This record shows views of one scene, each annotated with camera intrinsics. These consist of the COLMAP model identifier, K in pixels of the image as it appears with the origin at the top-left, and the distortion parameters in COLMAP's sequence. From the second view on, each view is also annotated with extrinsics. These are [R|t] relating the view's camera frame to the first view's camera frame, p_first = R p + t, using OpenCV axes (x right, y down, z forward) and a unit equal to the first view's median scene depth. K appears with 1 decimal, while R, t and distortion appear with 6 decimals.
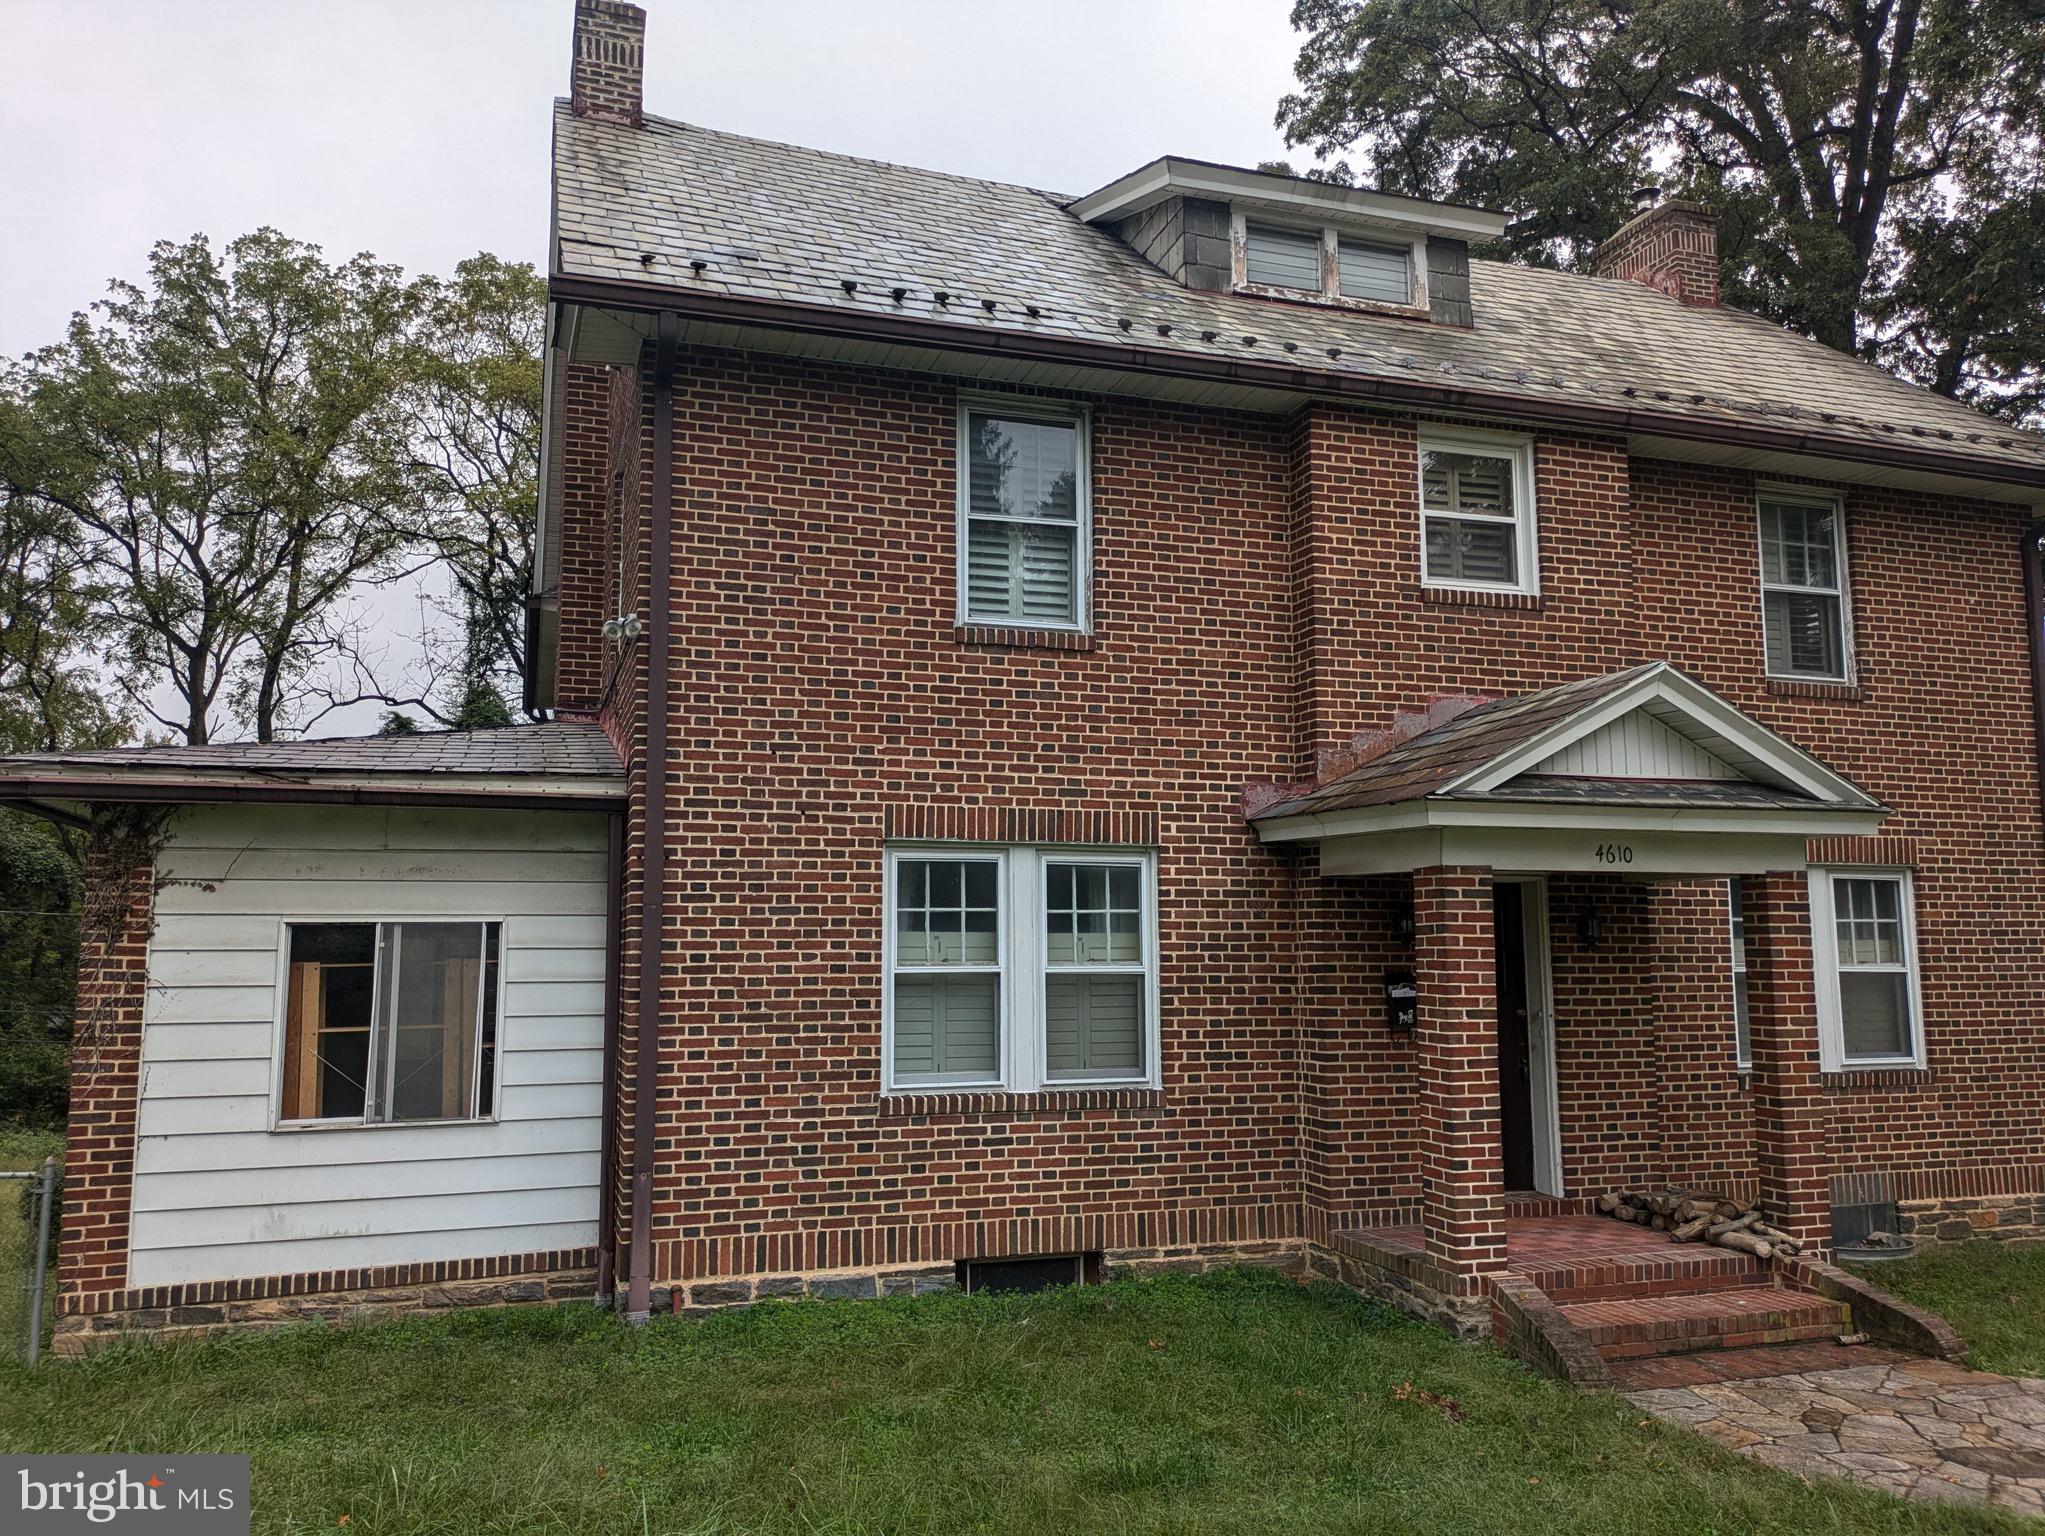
lens RADIAL K [[1513.9, 0, 1026.4], [0, 1513.9, 772.1], [0, 0, 1]] dist [0.047670, -0.035033]
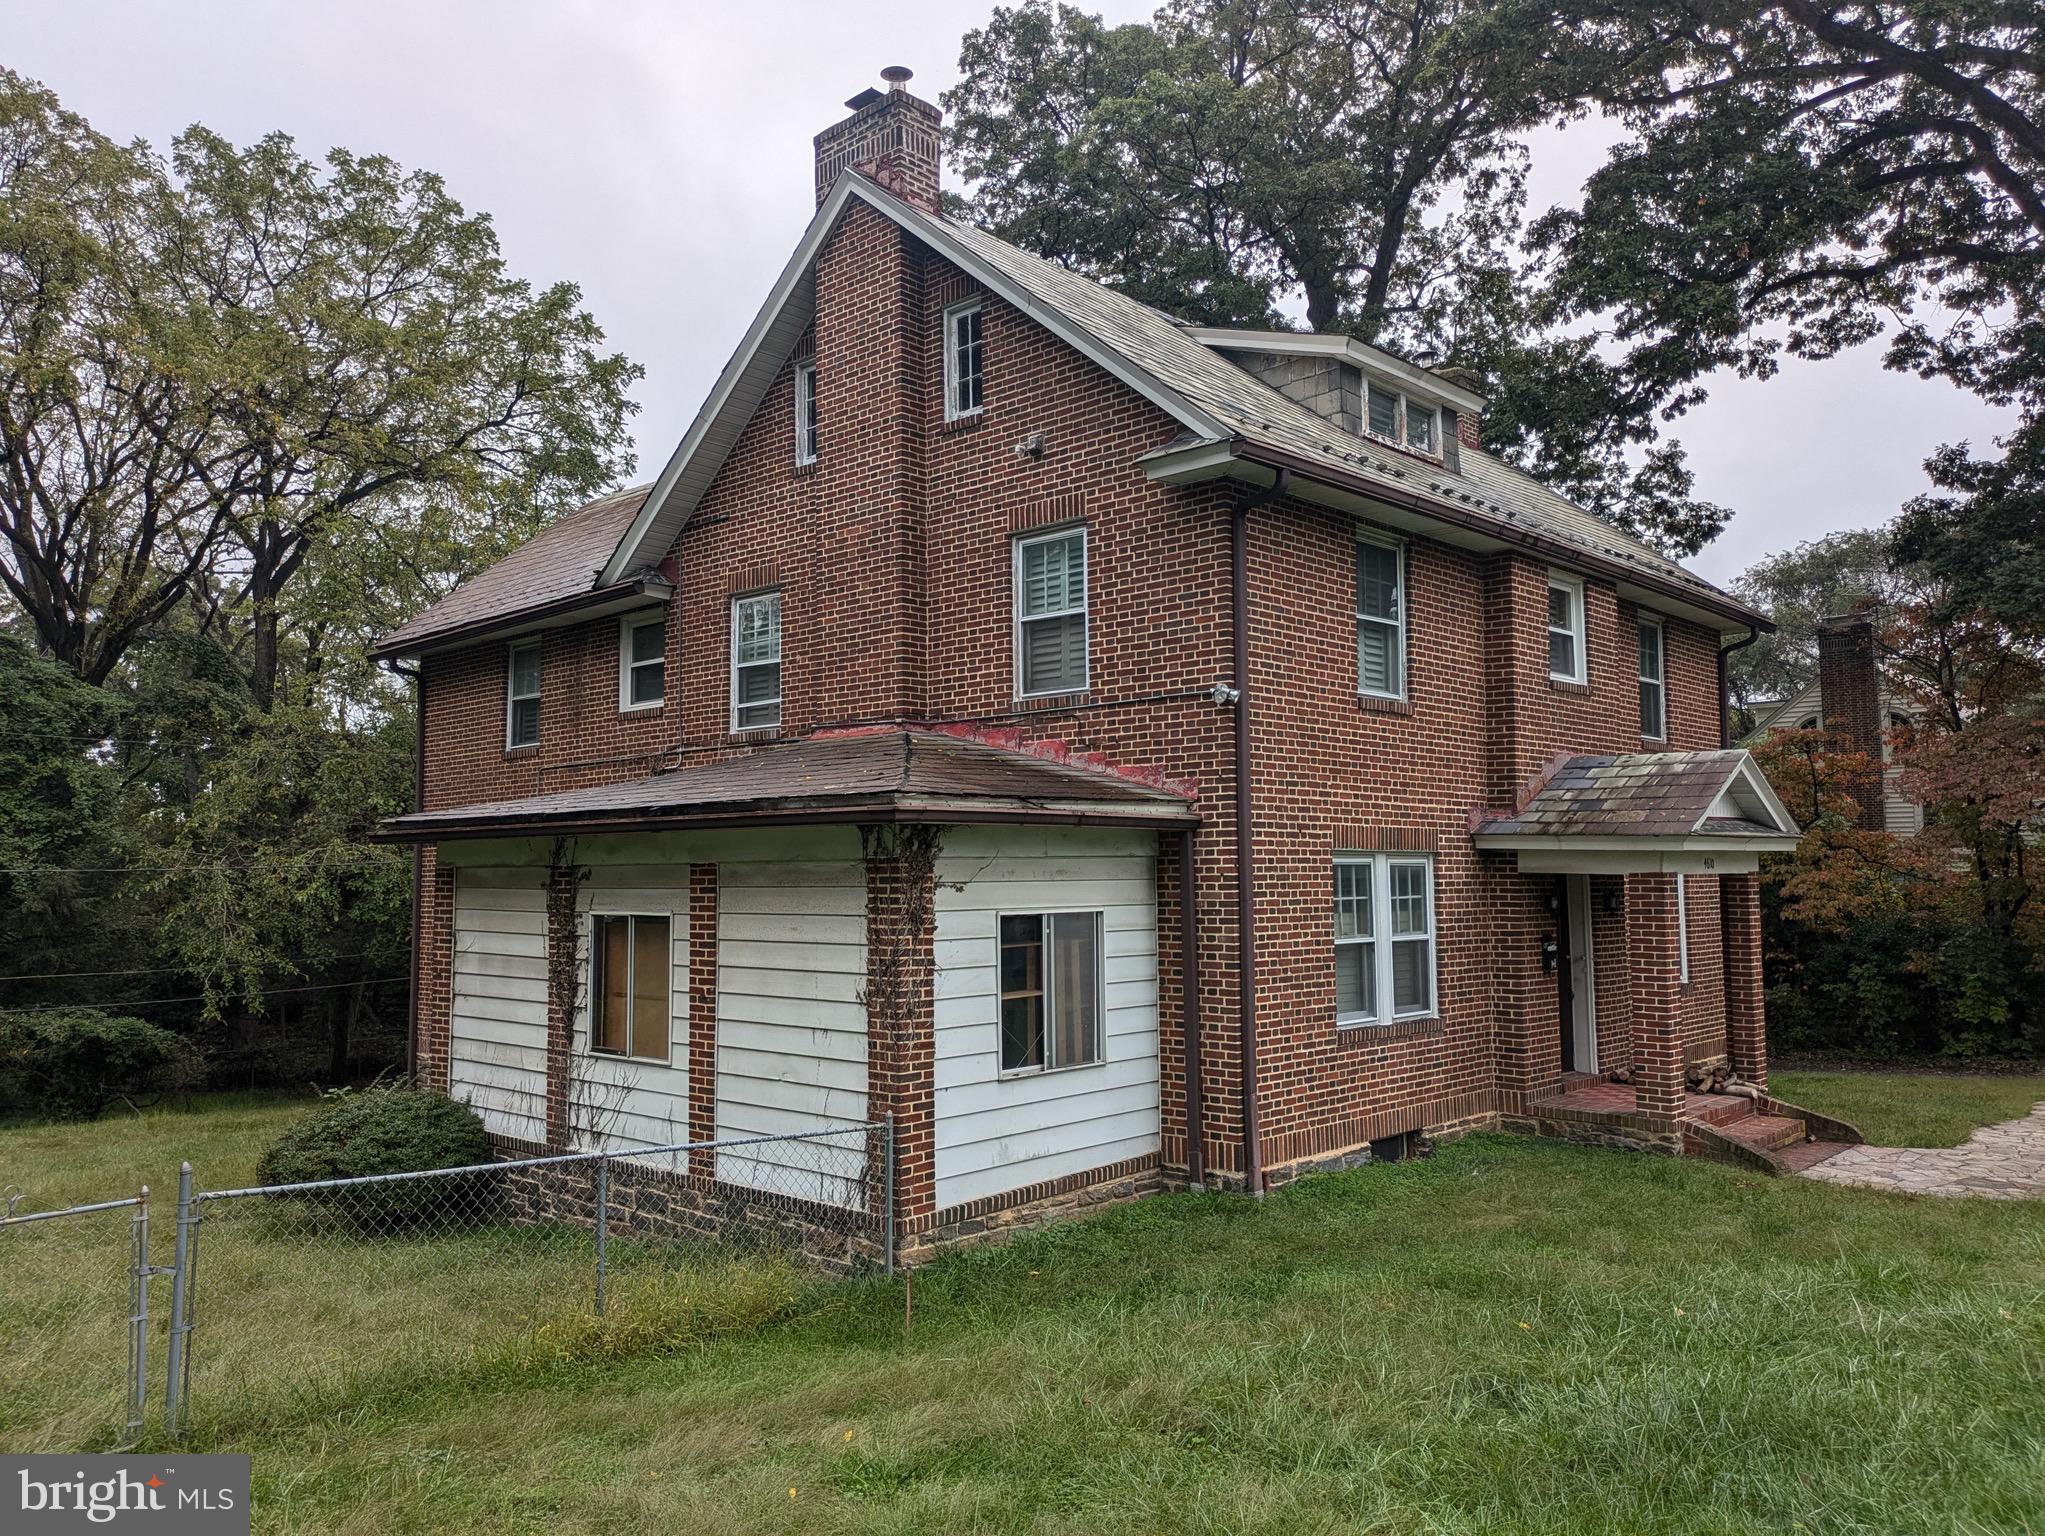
lens RADIAL K [[1513.9, 0, 994.7], [0, 1513.9, 757.4], [0, 0, 1]] dist [0.047670, -0.035033]
pose [[0.884223, 0.033980, 0.465828, -1.007560], [-0.054785, 0.998011, 0.031190, -0.066236], [-0.463841, -0.053099, 0.884326, -0.091640]]
